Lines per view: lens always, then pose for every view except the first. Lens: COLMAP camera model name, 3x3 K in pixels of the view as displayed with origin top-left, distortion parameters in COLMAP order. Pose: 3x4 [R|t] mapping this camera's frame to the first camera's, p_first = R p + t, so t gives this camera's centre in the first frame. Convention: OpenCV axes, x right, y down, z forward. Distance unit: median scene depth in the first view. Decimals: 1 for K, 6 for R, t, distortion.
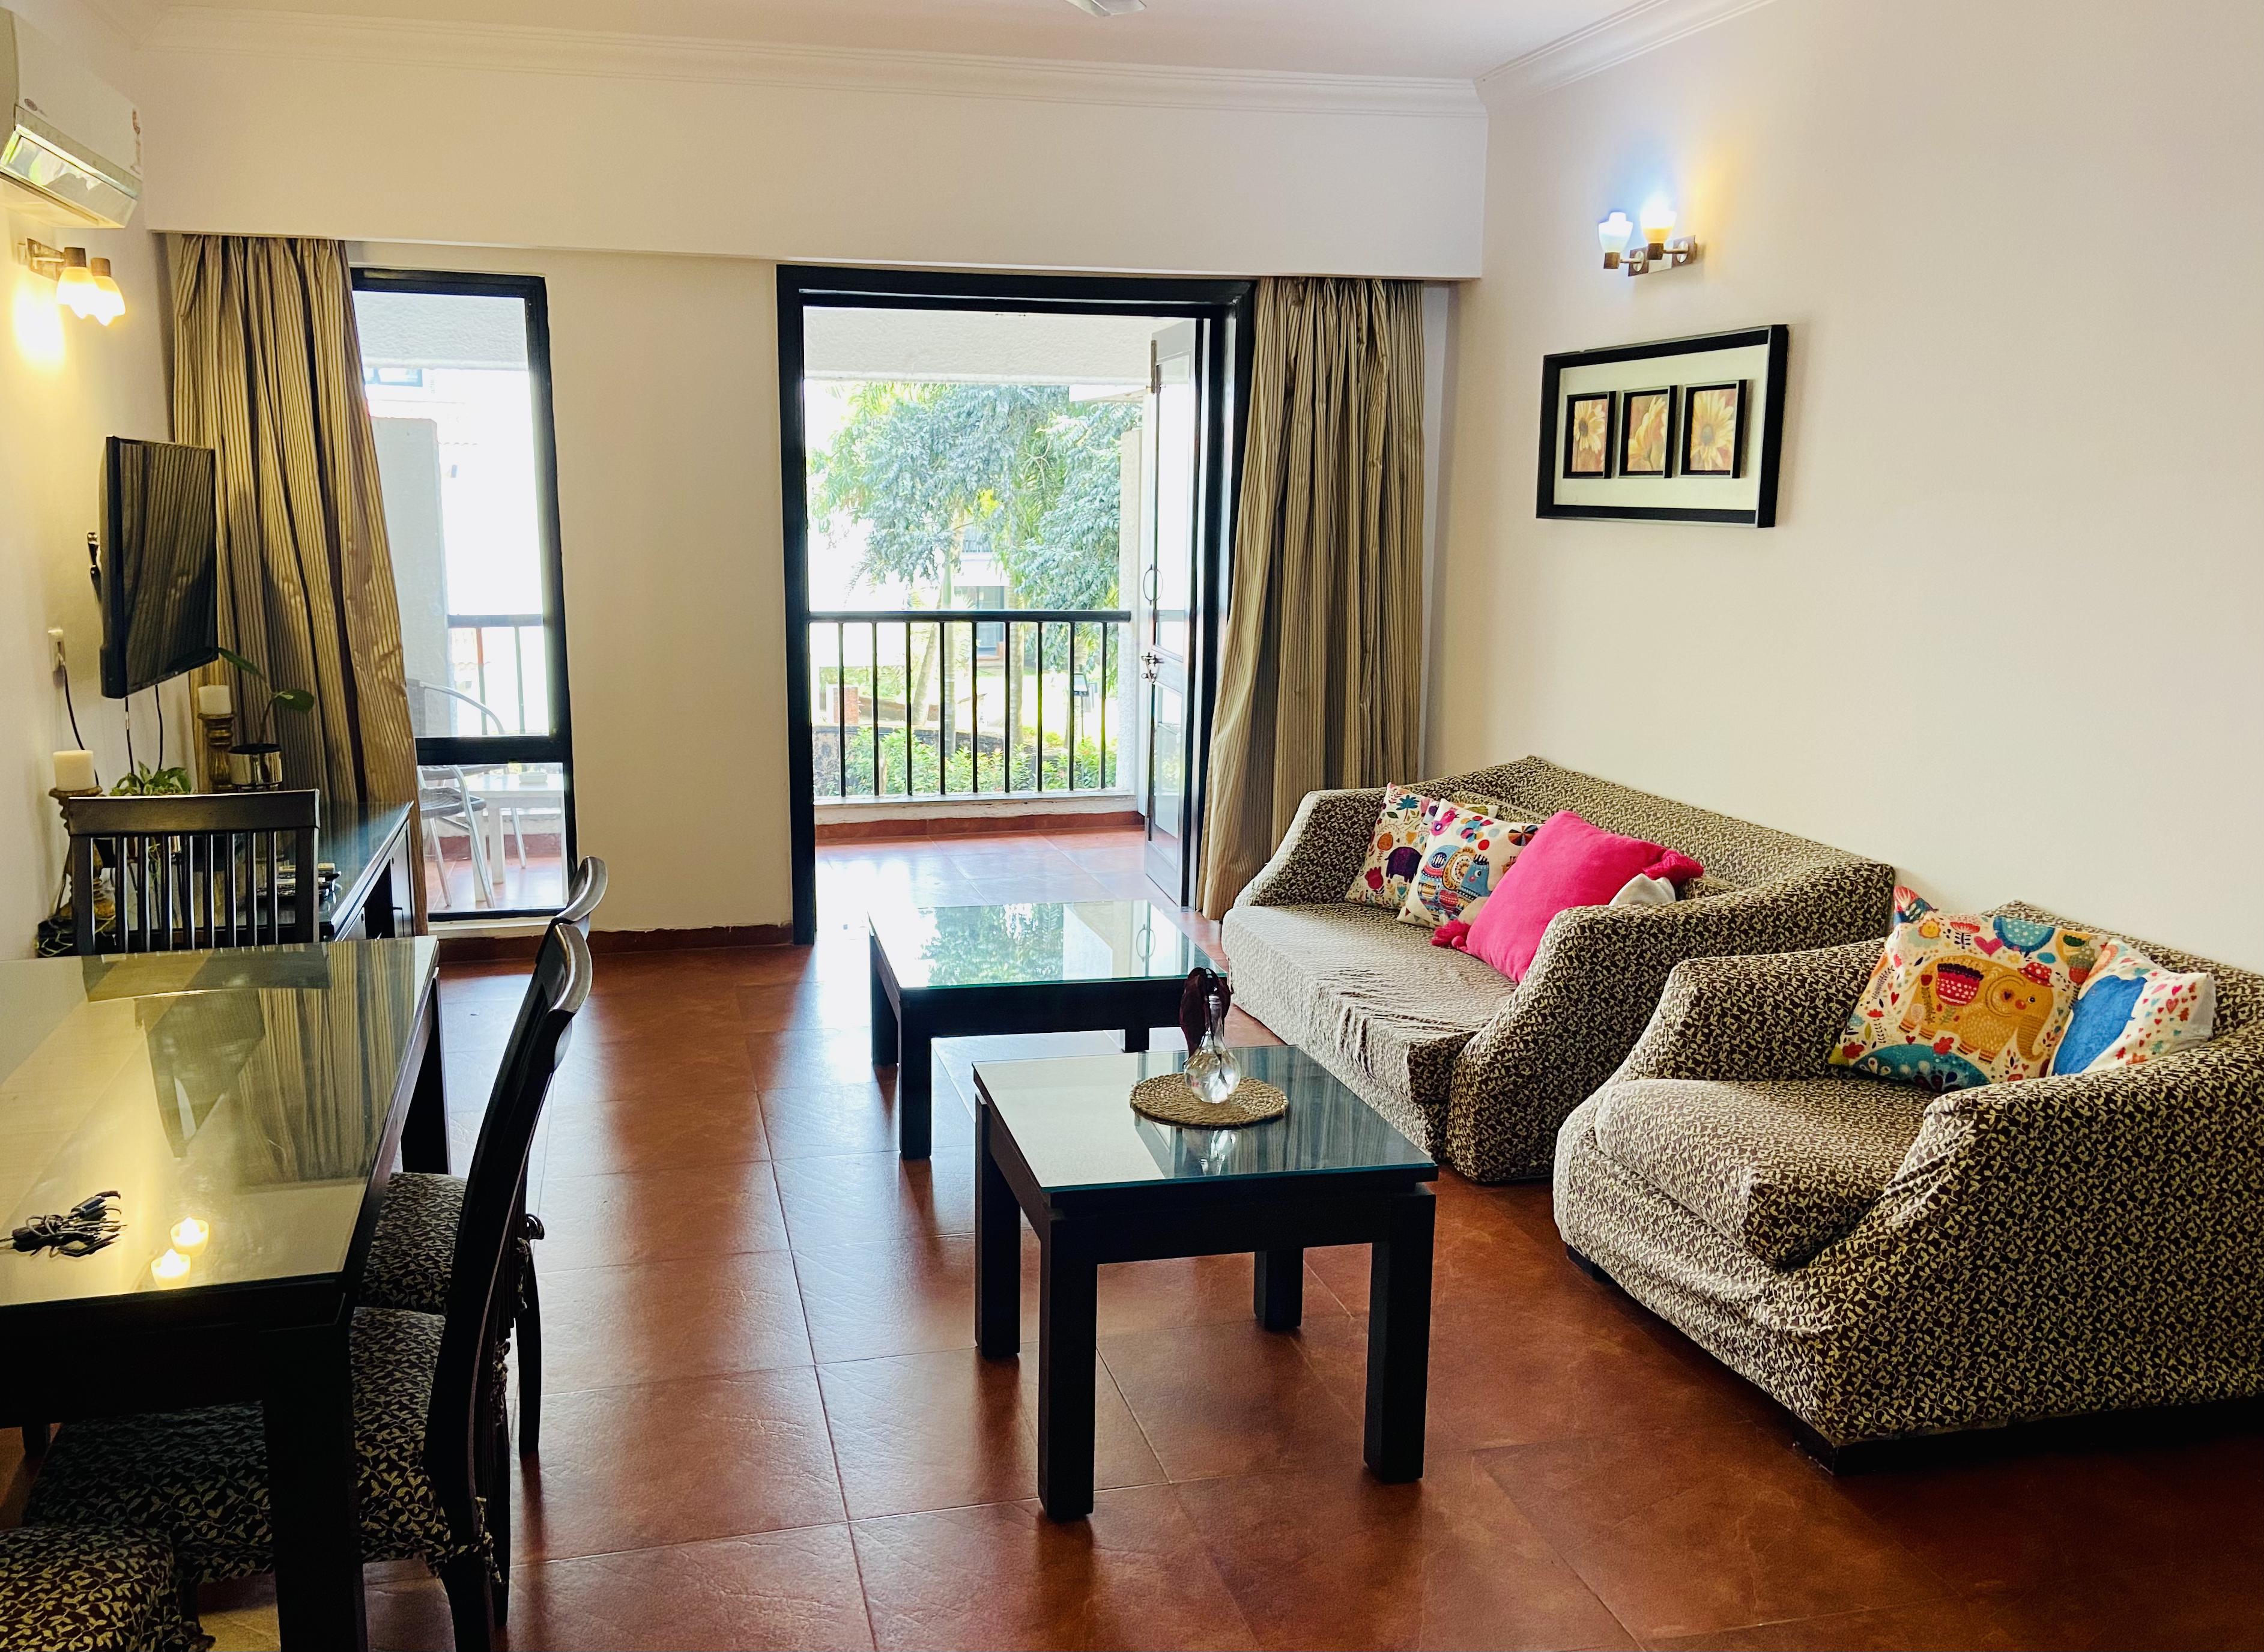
lens RADIAL K [[1783.7, 0, 1132.0], [0, 1783.7, 826.0], [0, 0, 1]] dist [0.190495, -0.003577]
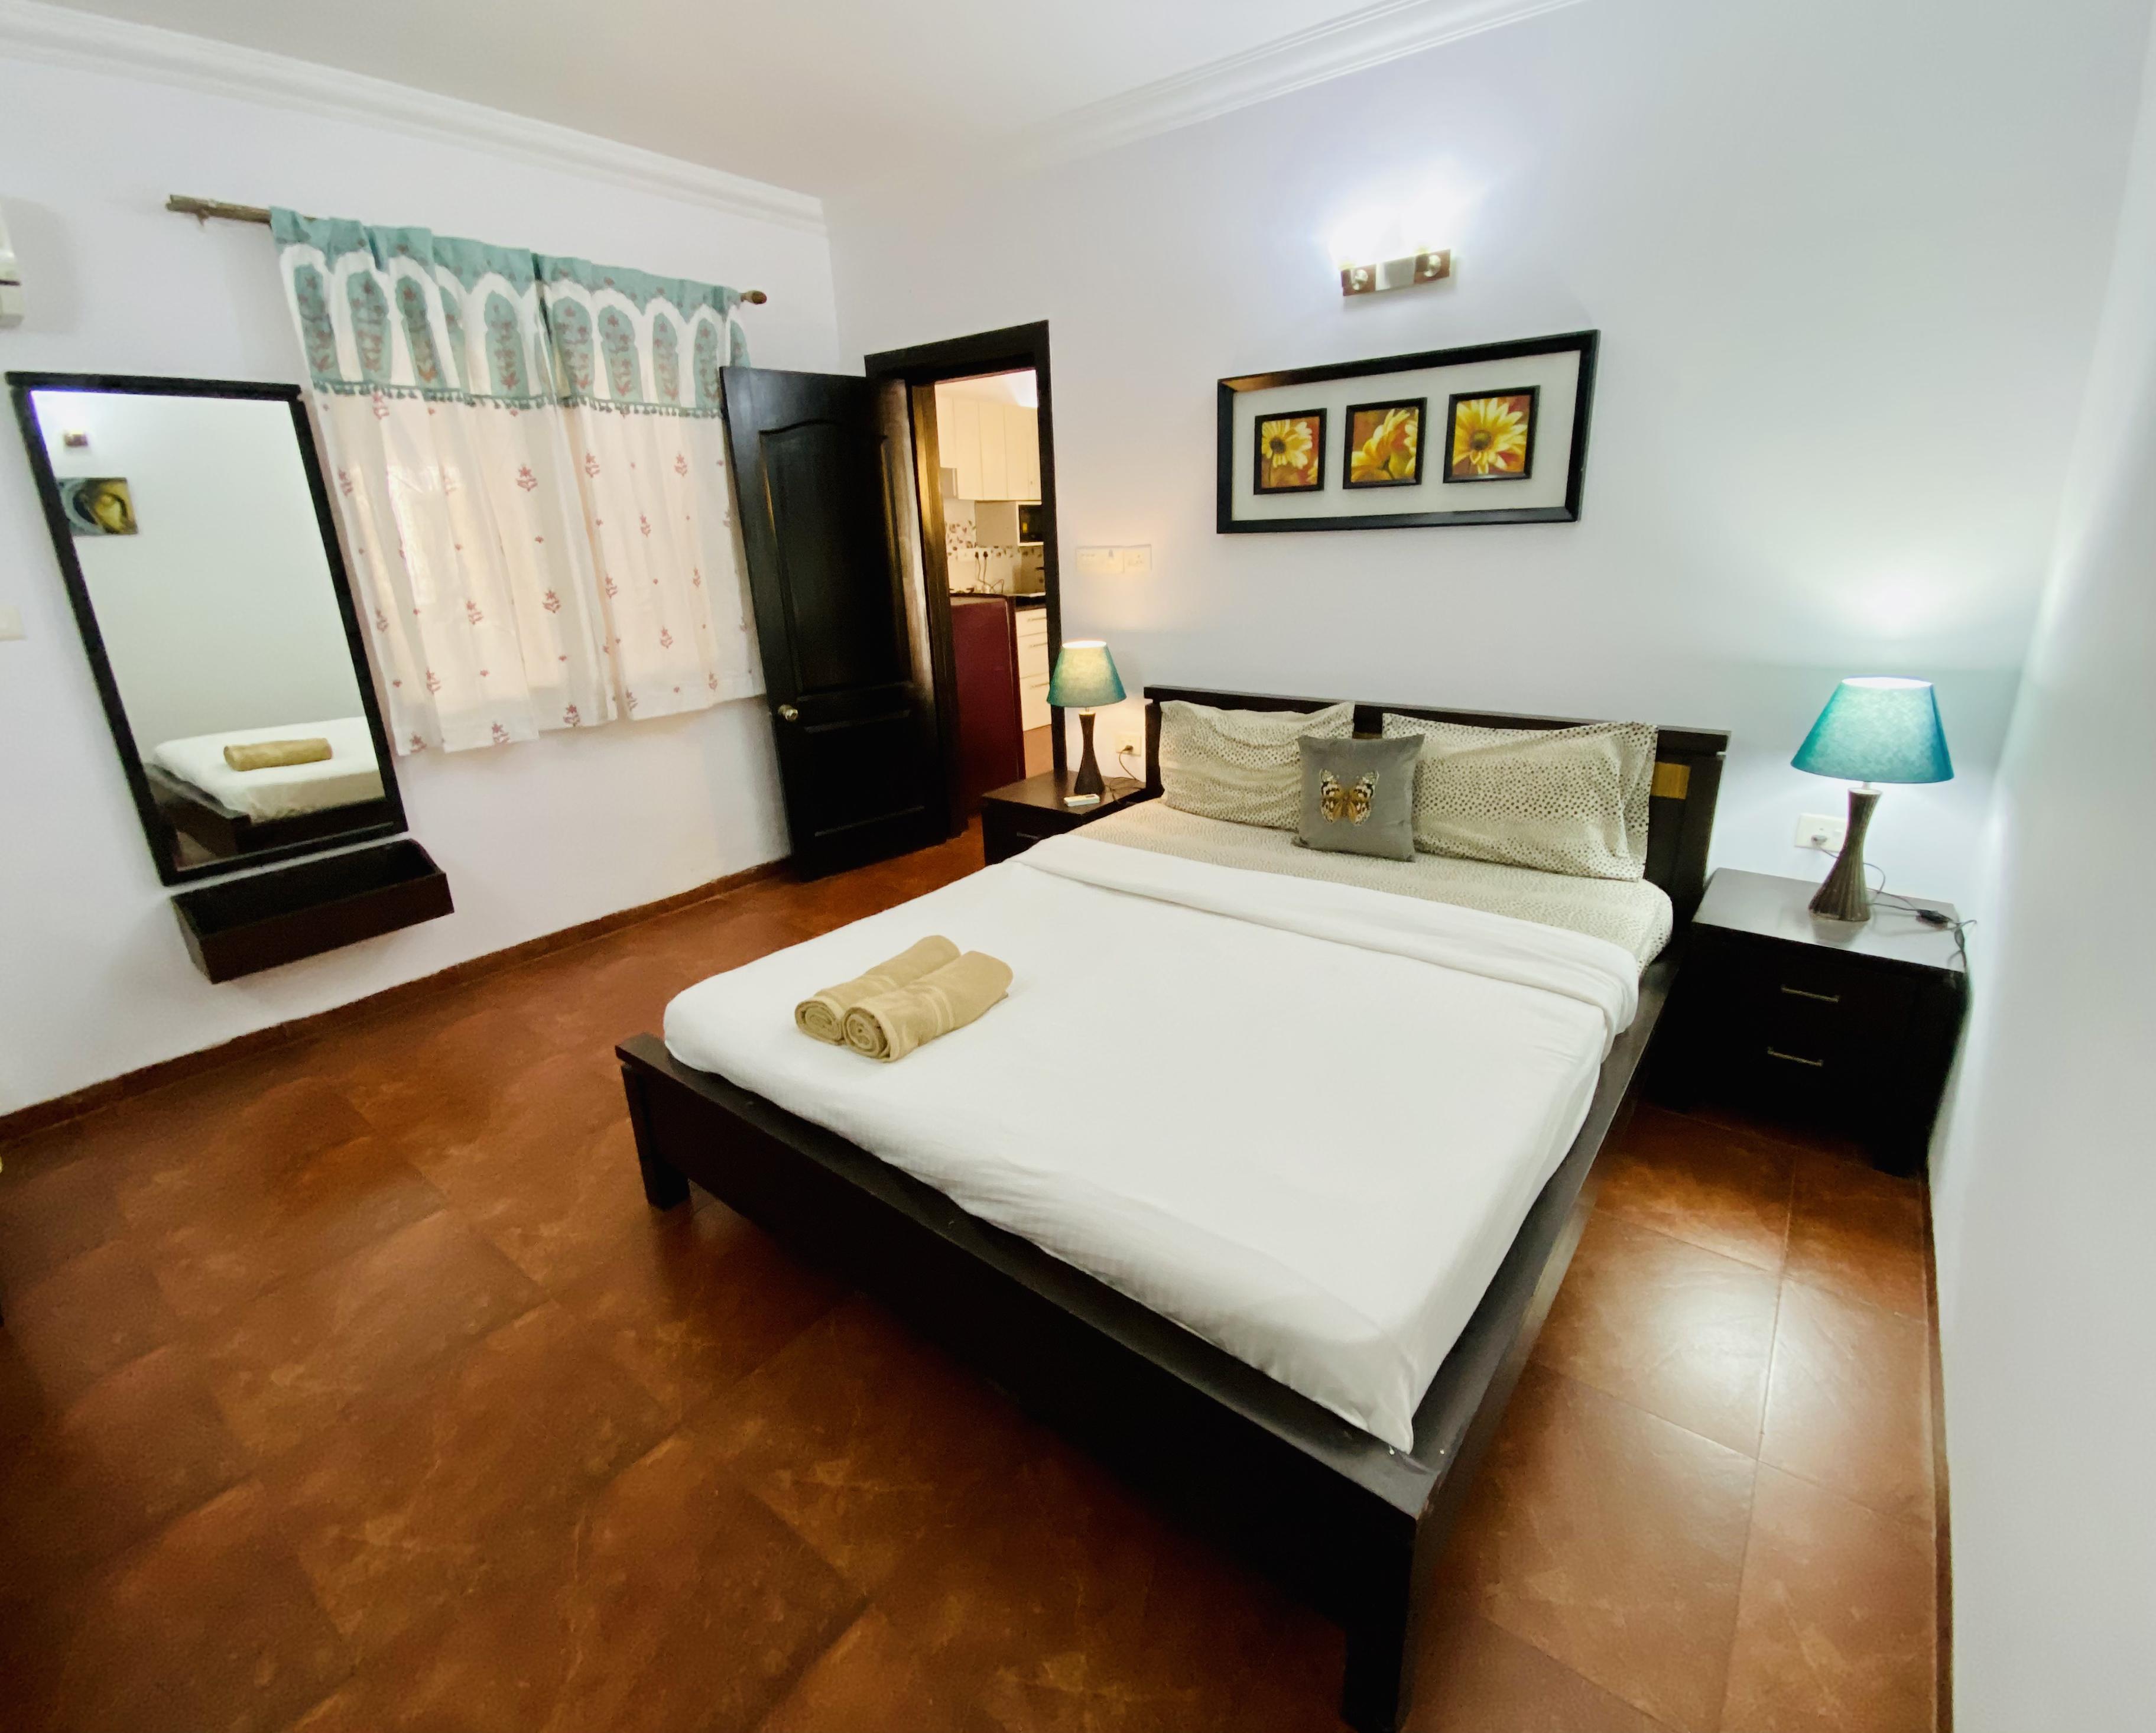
lens RADIAL K [[965.8, 0, 1094.5], [0, 965.8, 855.4], [0, 0, 1]] dist [0.000552, -0.000259]
pose [[0.796701, -0.226703, 0.560244, -0.334684], [0.158084, 0.972878, 0.168871, -0.139857], [-0.583333, -0.045974, 0.810931, 0.863888]]
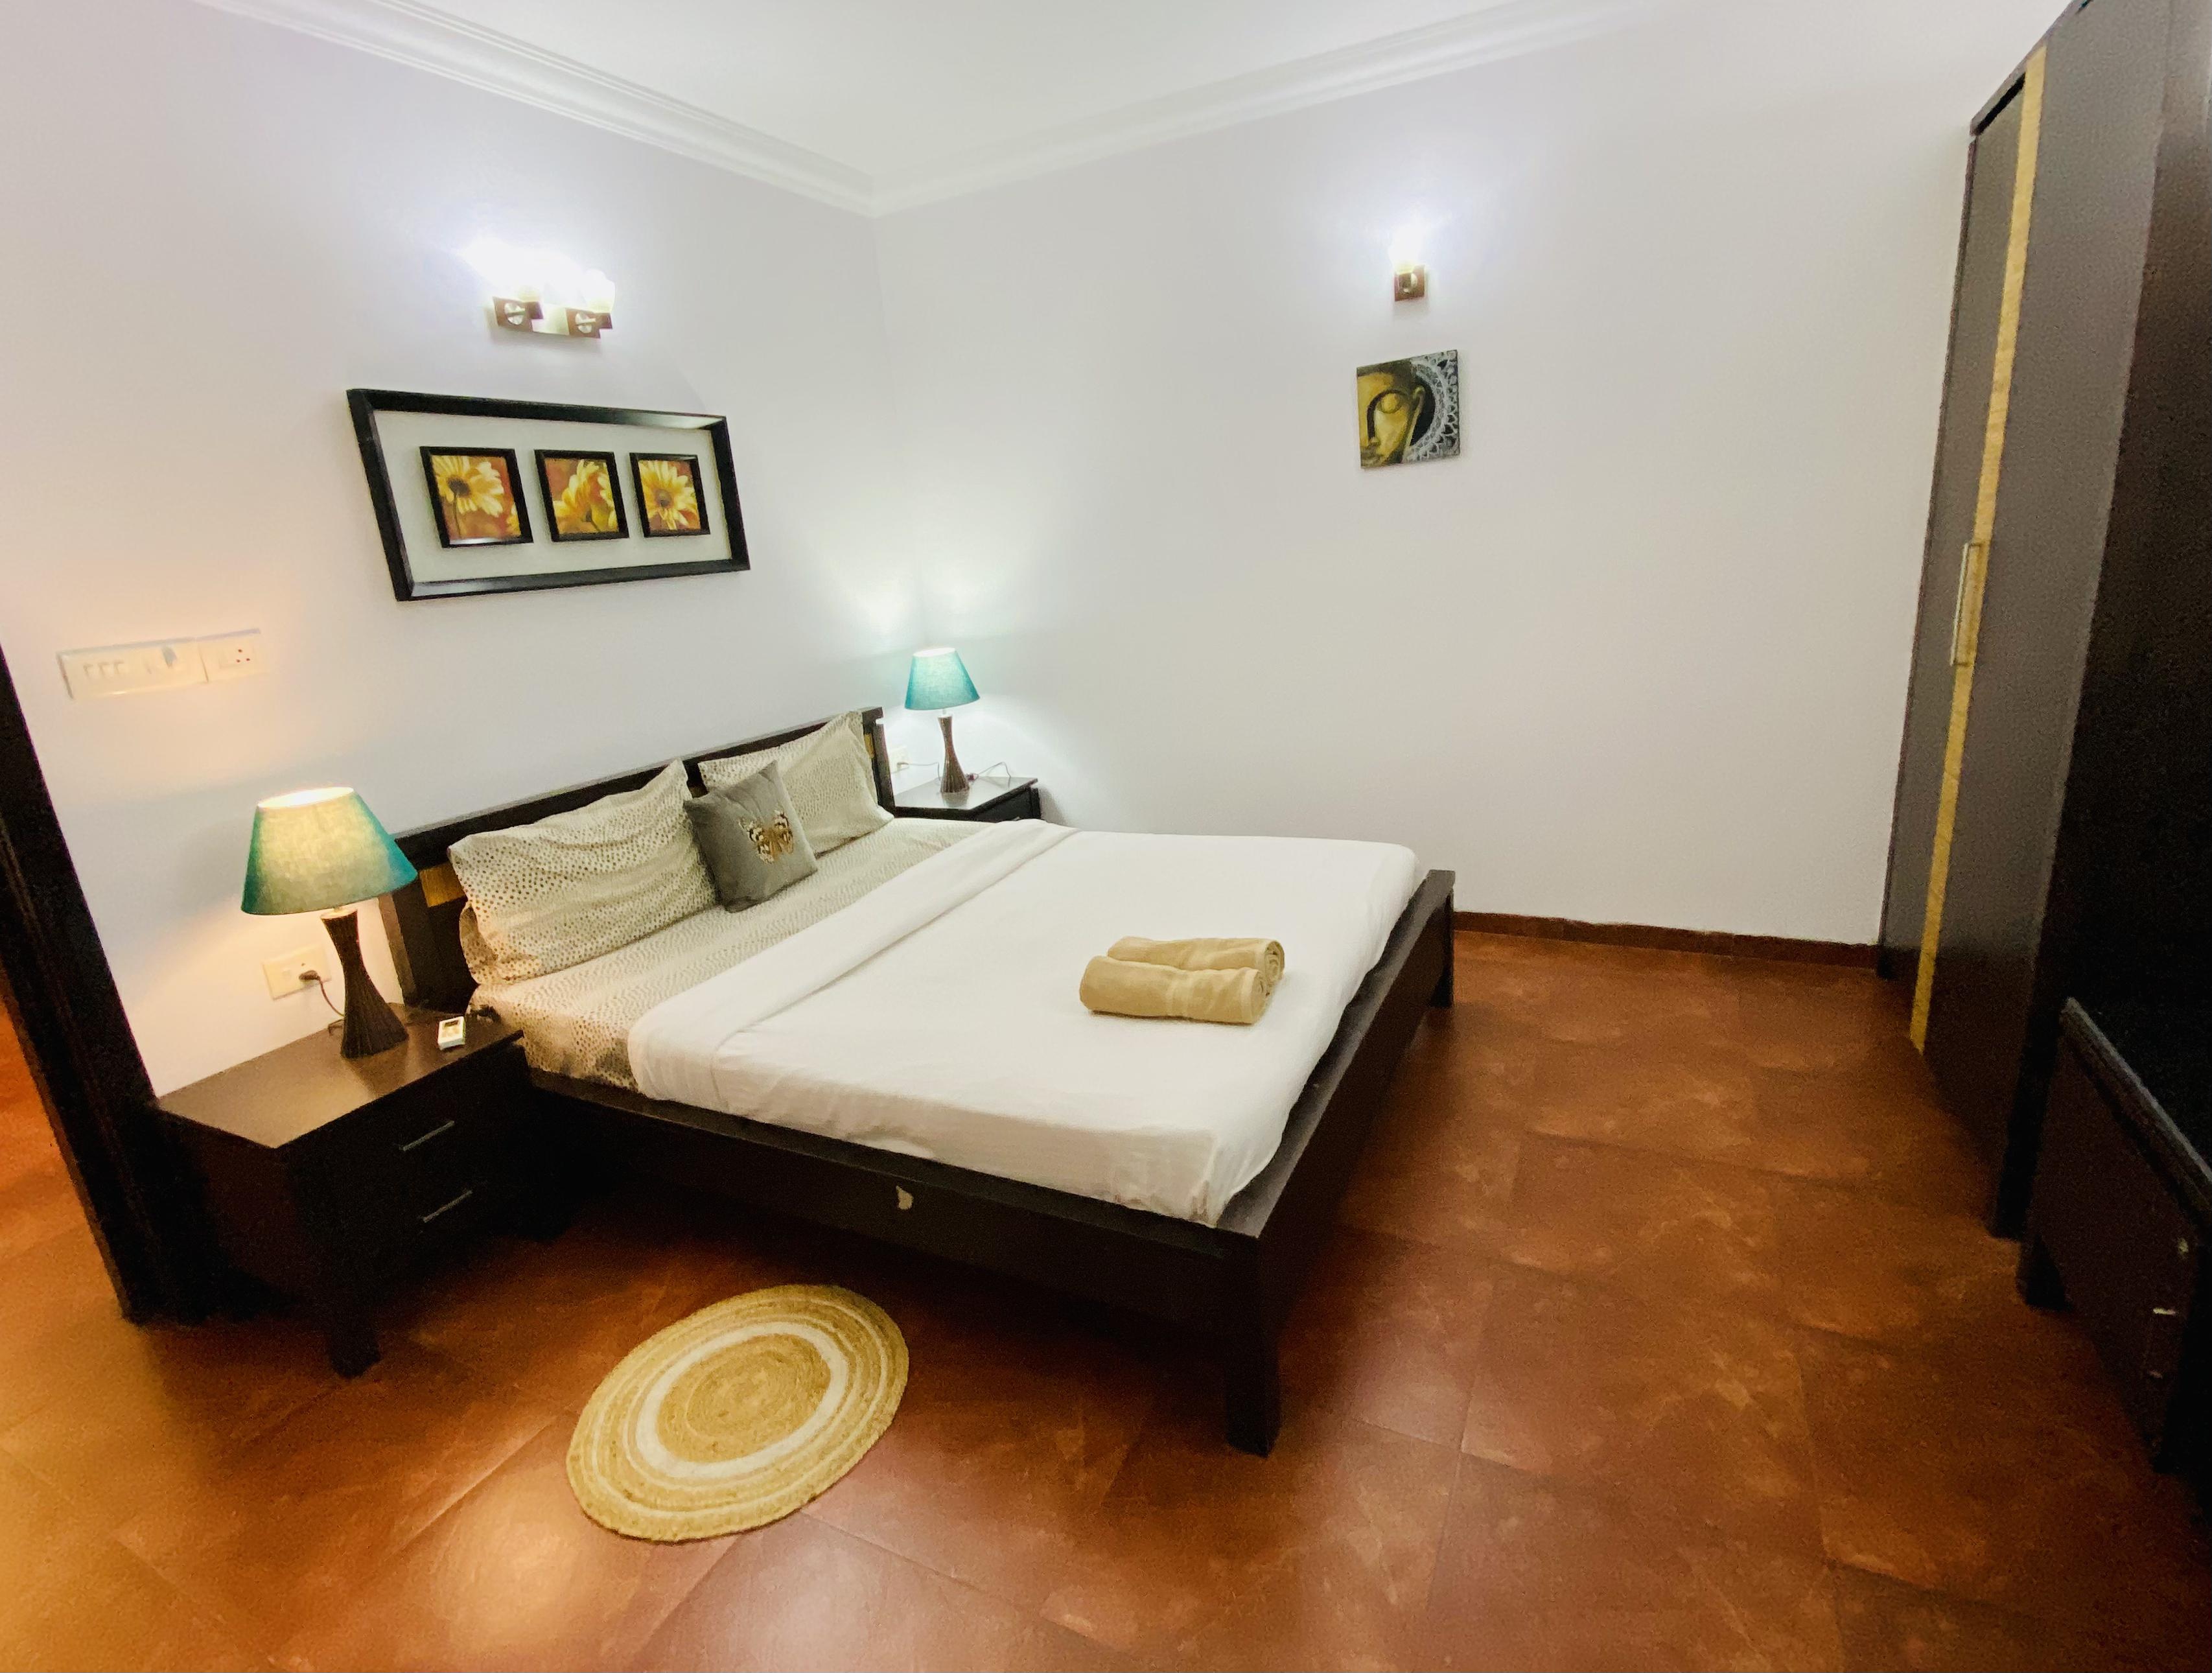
lens RADIAL K [[1091.9, 0, 1106.0], [0, 1091.9, 836.5], [0, 0, 1]] dist [-0.000422, -0.000316]
pose [[-0.755632, -0.128314, 0.642305, -0.495431], [0.196211, 0.891247, 0.408876, -0.331935], [-0.624917, 0.434987, -0.648278, 1.811142]]
